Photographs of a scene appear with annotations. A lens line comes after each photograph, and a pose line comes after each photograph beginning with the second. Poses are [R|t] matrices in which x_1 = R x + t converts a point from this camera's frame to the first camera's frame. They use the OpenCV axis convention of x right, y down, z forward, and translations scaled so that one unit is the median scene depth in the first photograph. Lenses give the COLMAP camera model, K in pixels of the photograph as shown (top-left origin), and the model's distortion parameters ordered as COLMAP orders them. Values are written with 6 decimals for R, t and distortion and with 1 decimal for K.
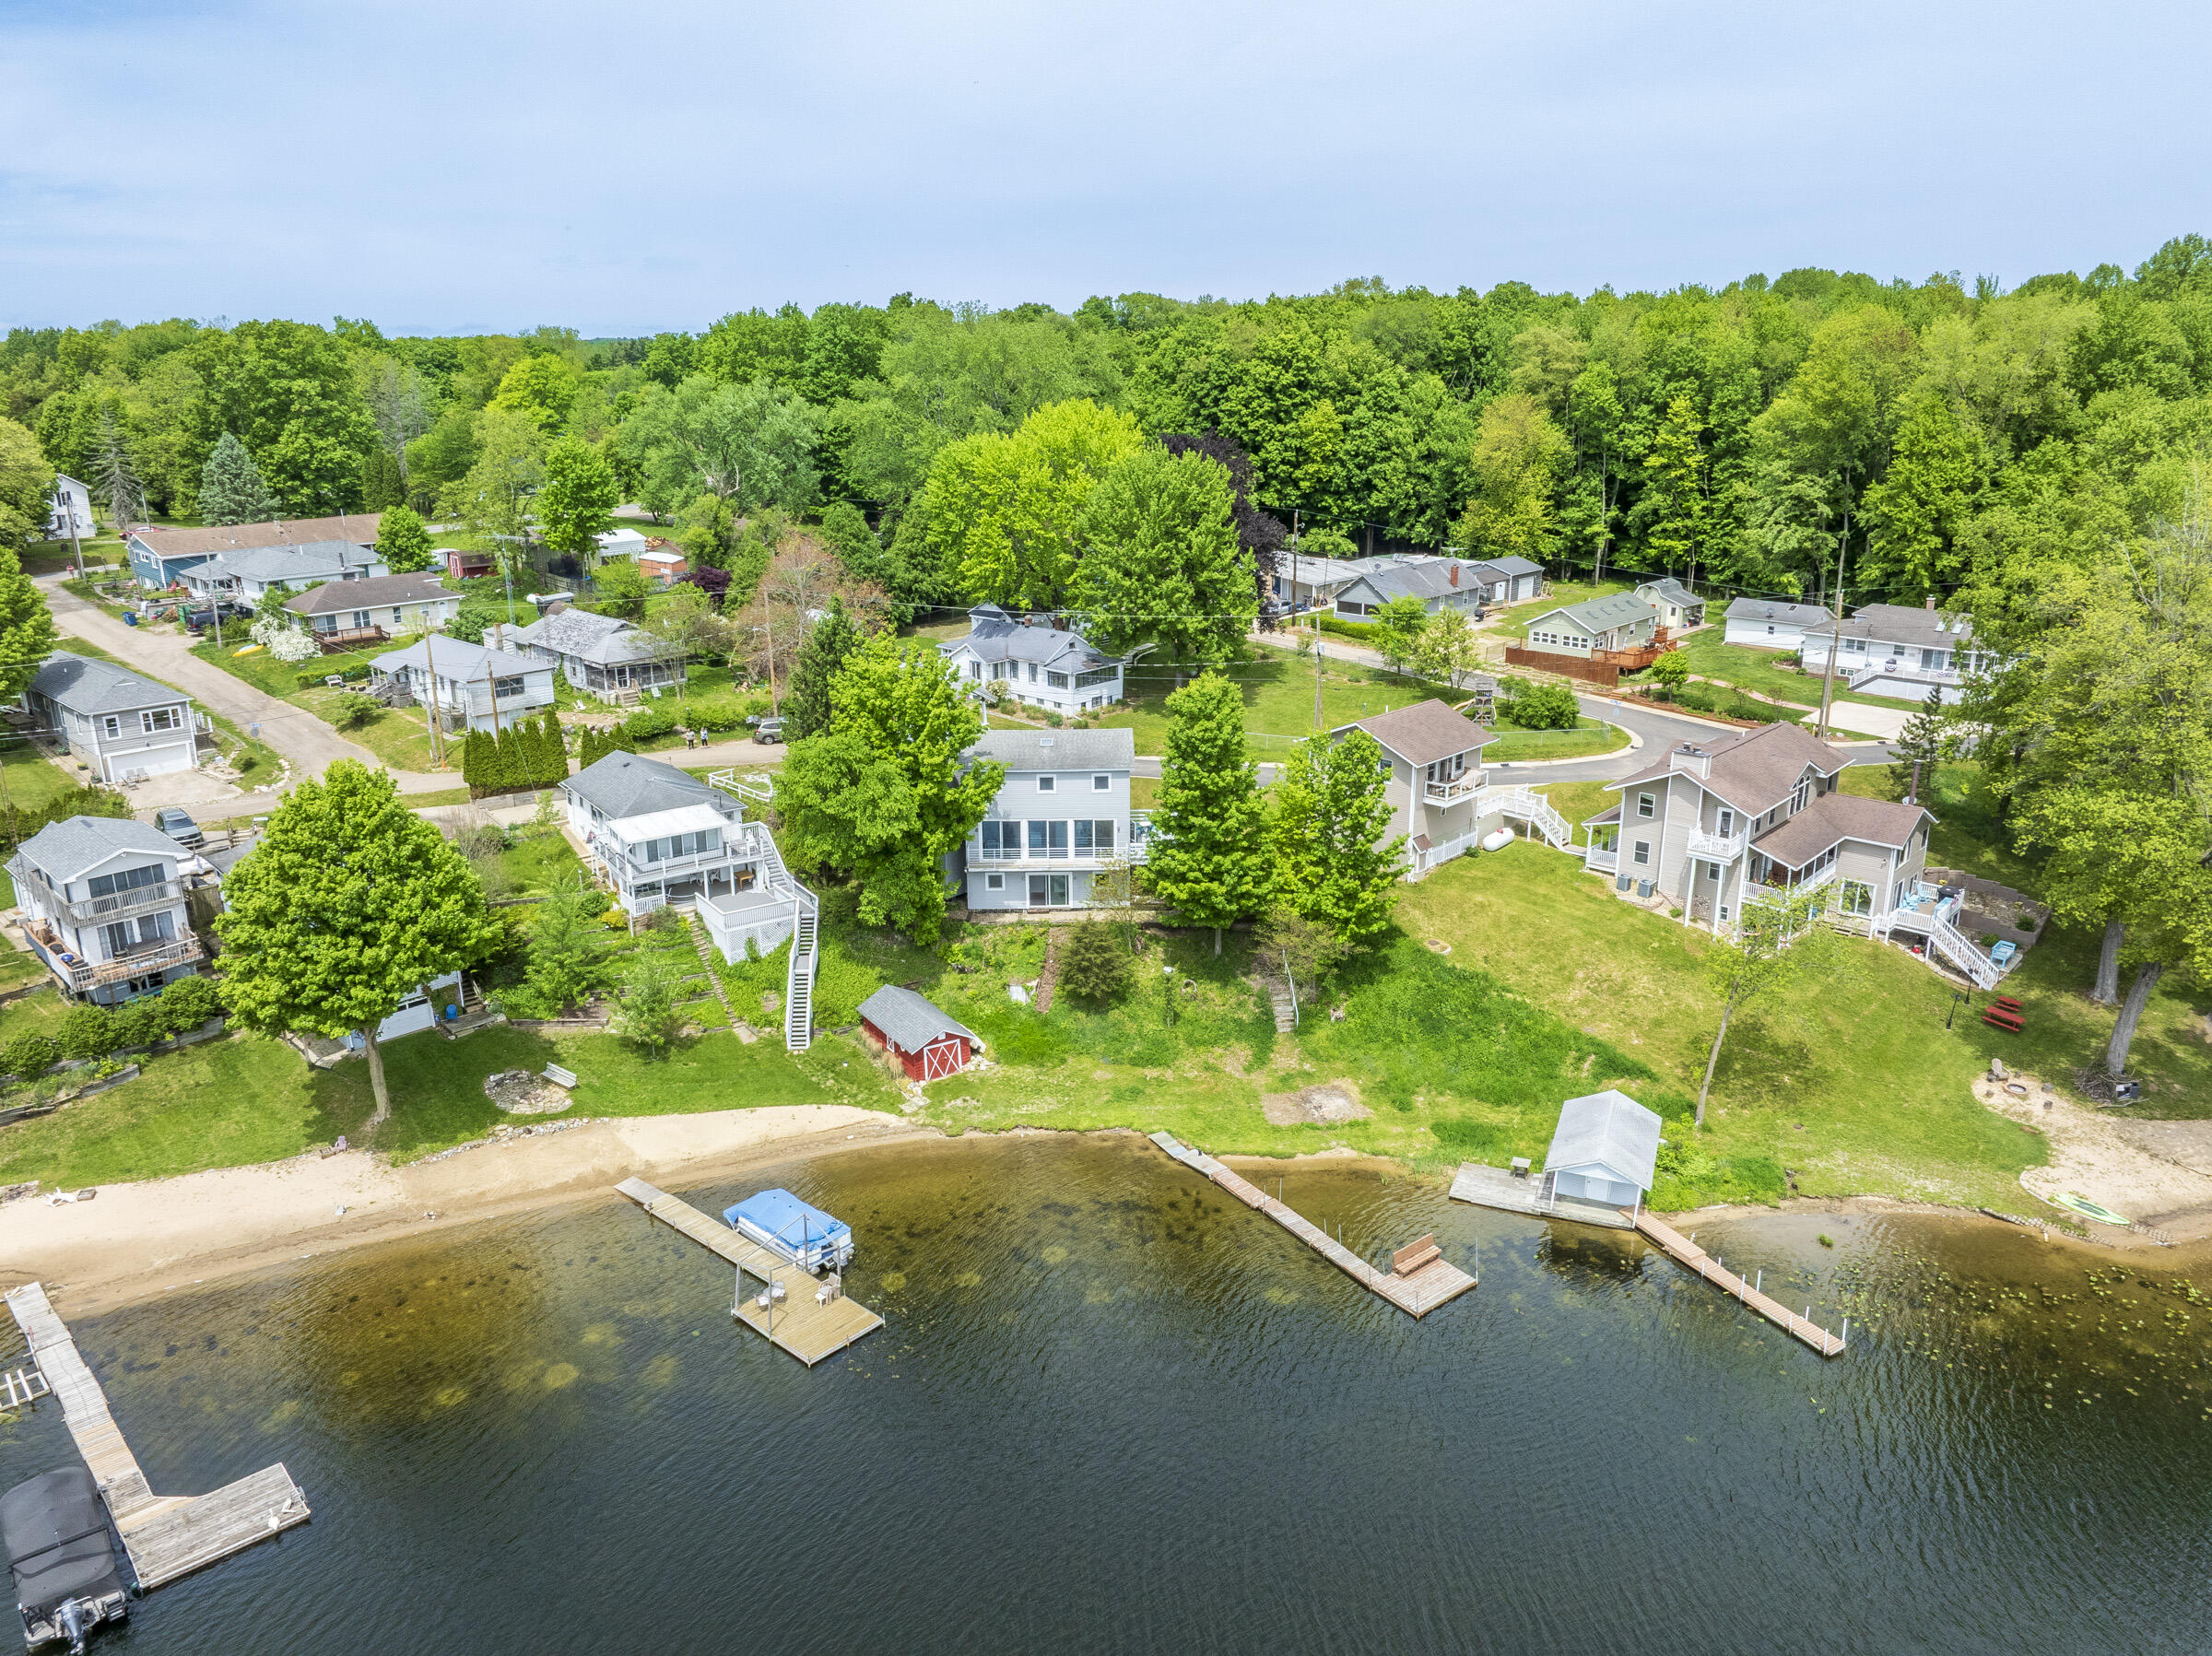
lens RADIAL K [[1553.0, 0, 1111.4], [0, 1553.0, 841.8], [0, 0, 1]] dist [-0.038878, 0.024043]
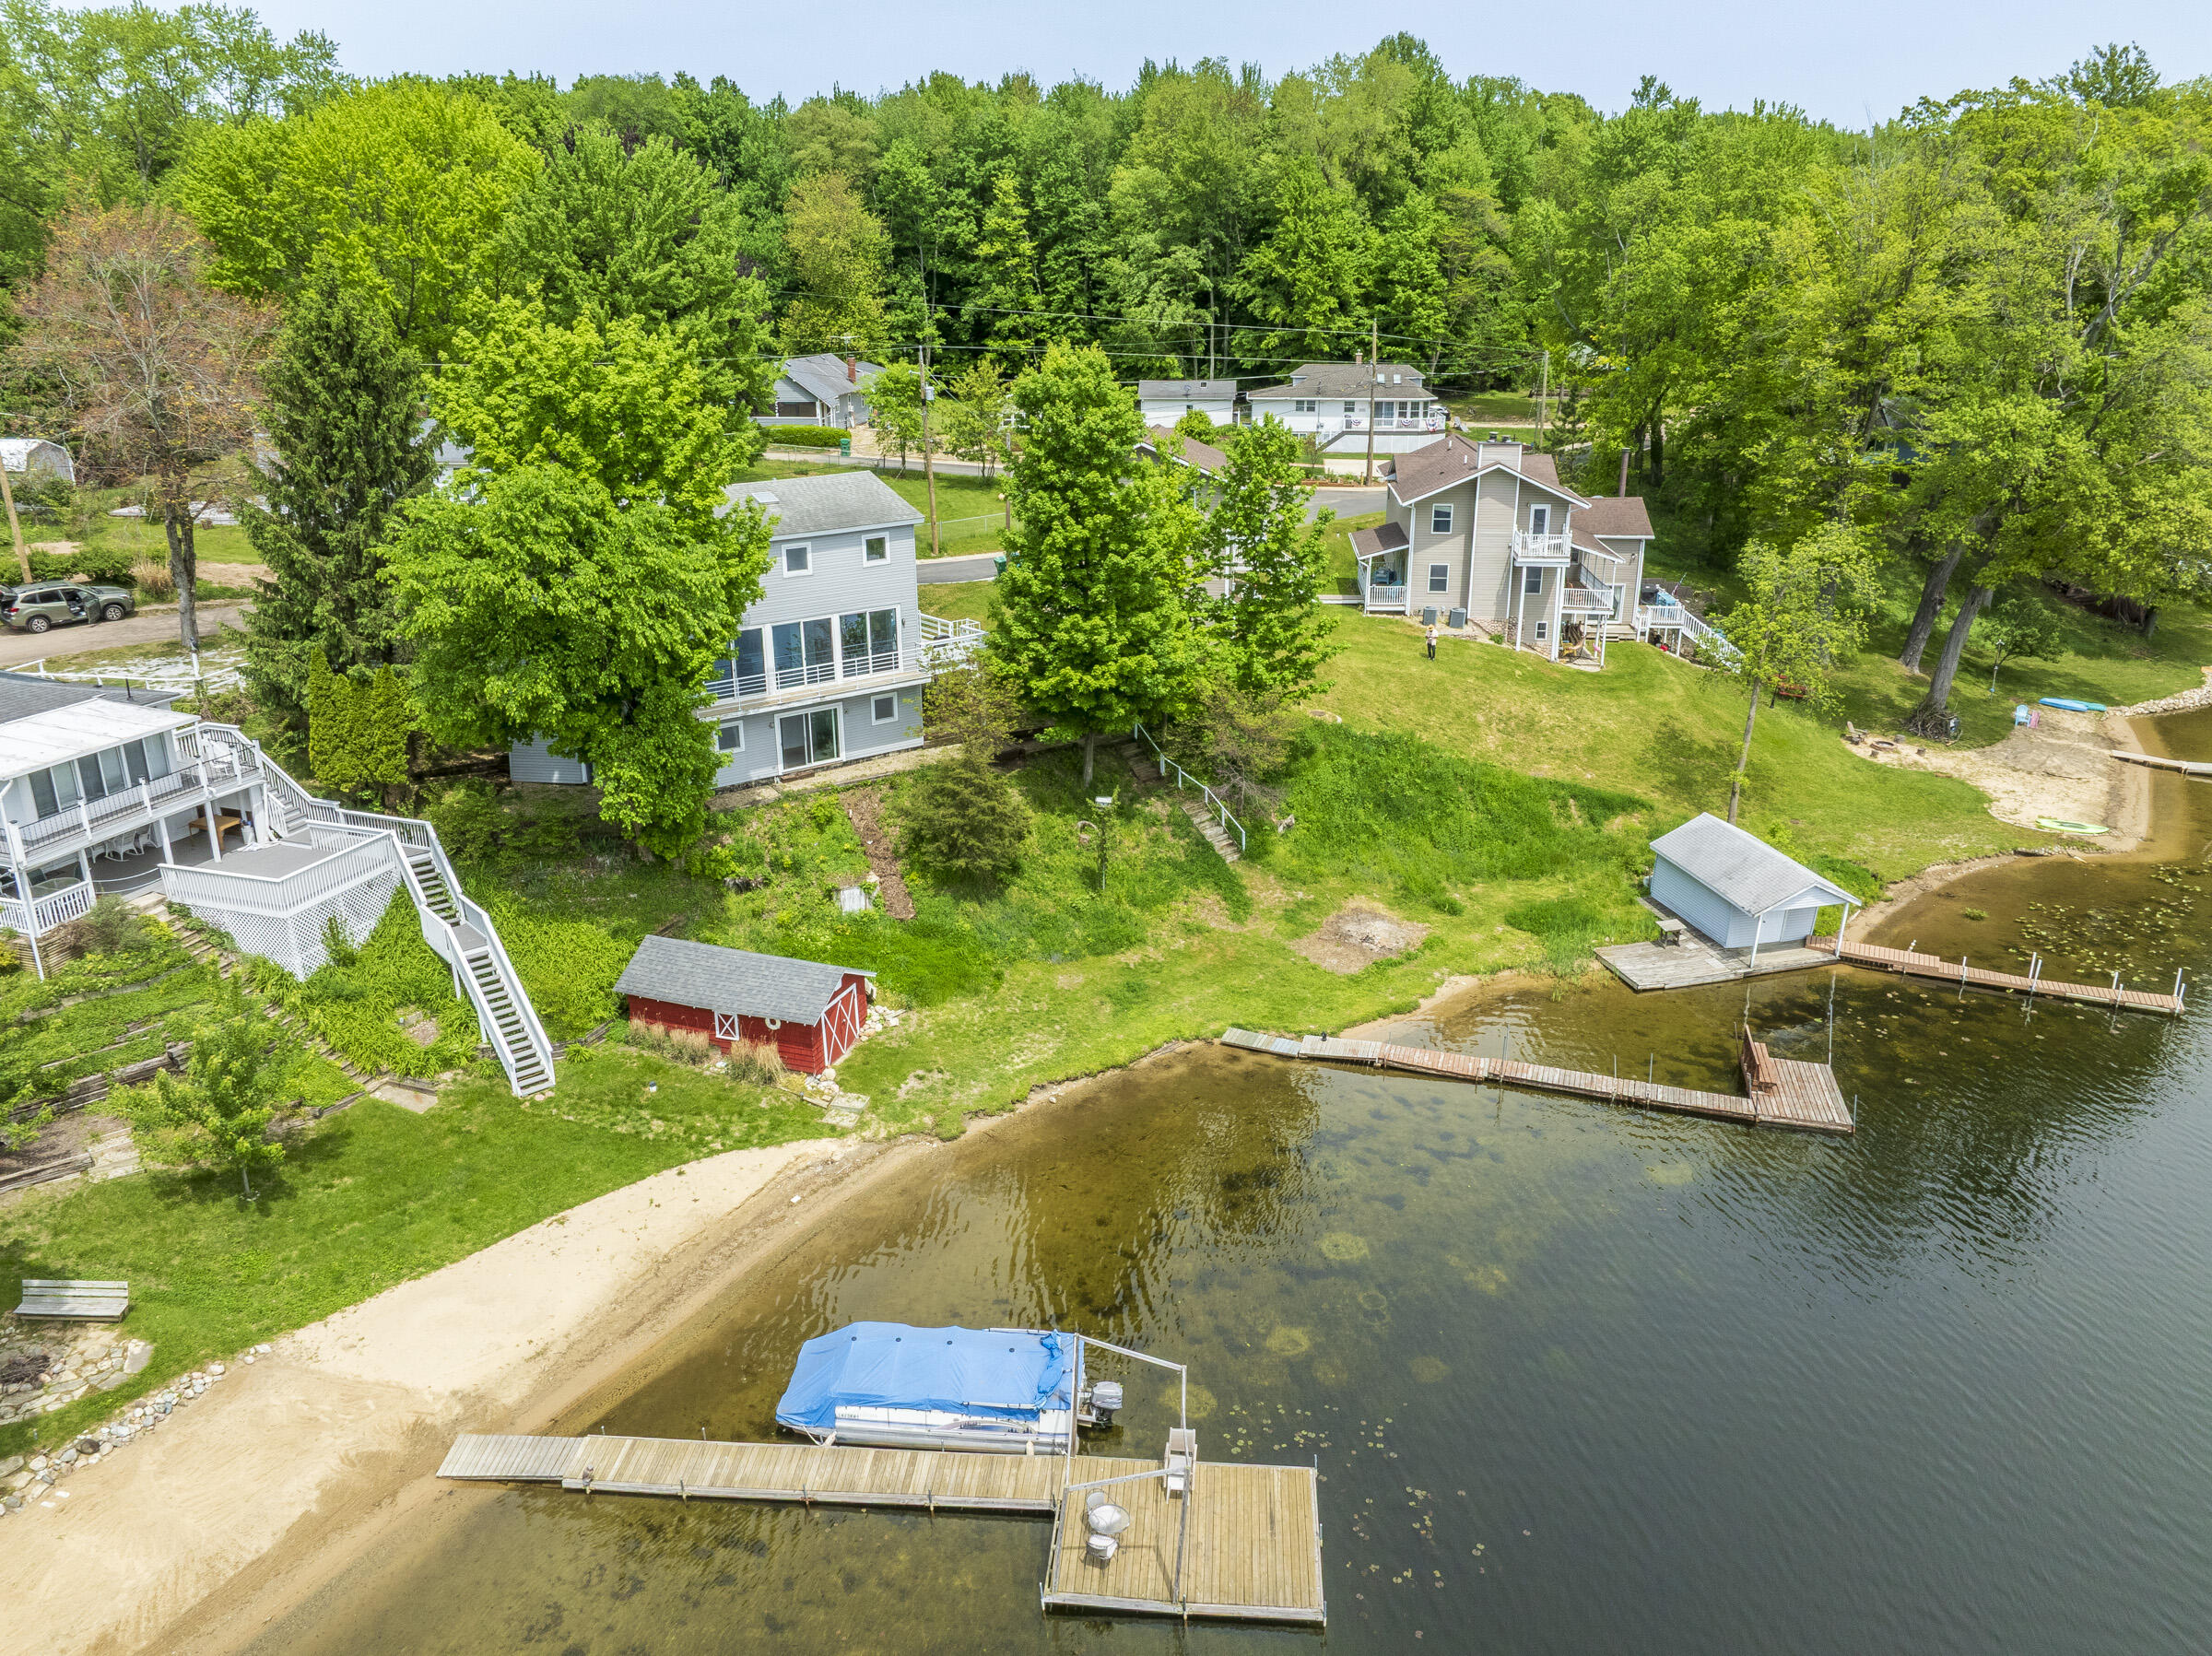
lens RADIAL K [[1553.0, 0, 1101.9], [0, 1553.0, 826.6], [0, 0, 1]] dist [-0.038878, 0.024043]
pose [[0.796153, -0.197548, 0.571939, -0.310758], [0.184966, 0.979416, 0.080814, 0.037781], [-0.576131, 0.041449, 0.816306, 0.436164]]
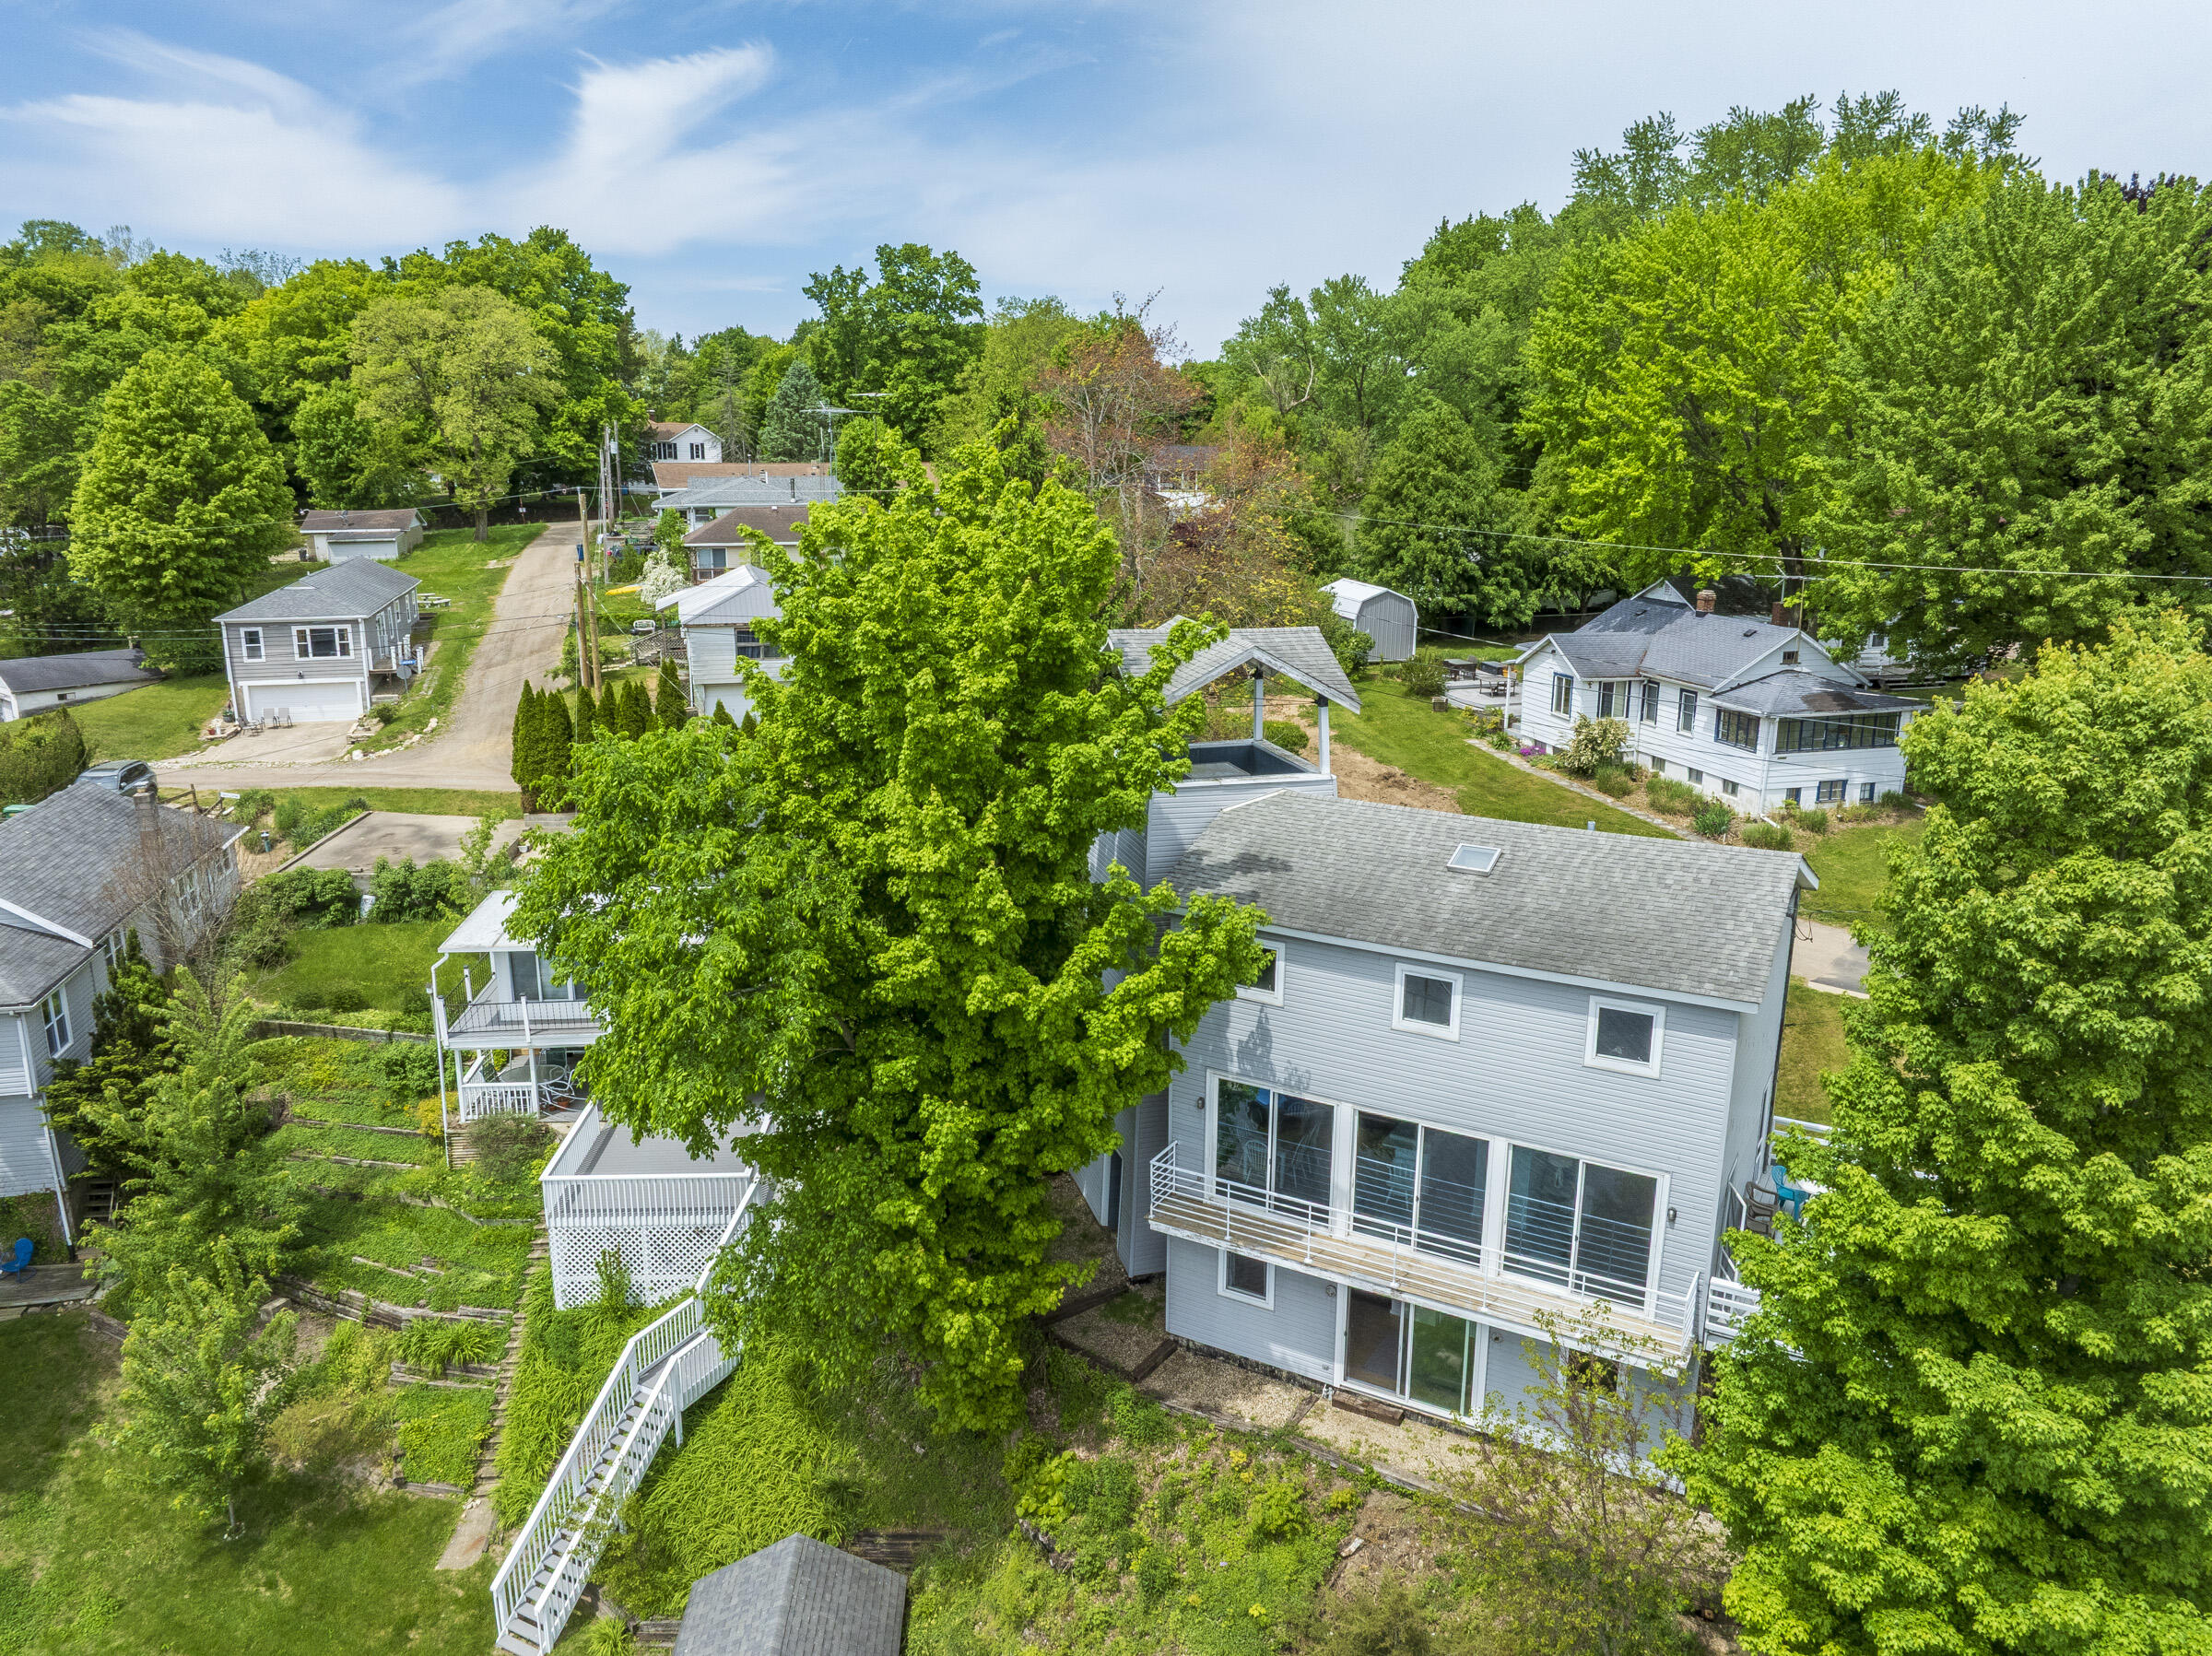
lens RADIAL K [[1553.0, 0, 1109.6], [0, 1553.0, 819.6], [0, 0, 1]] dist [-0.038878, 0.024043]
pose [[0.853746, 0.131959, -0.503692, 0.046858], [-0.166044, 0.985846, -0.023167, -0.053313], [0.493505, 0.103414, 0.863573, 0.713435]]
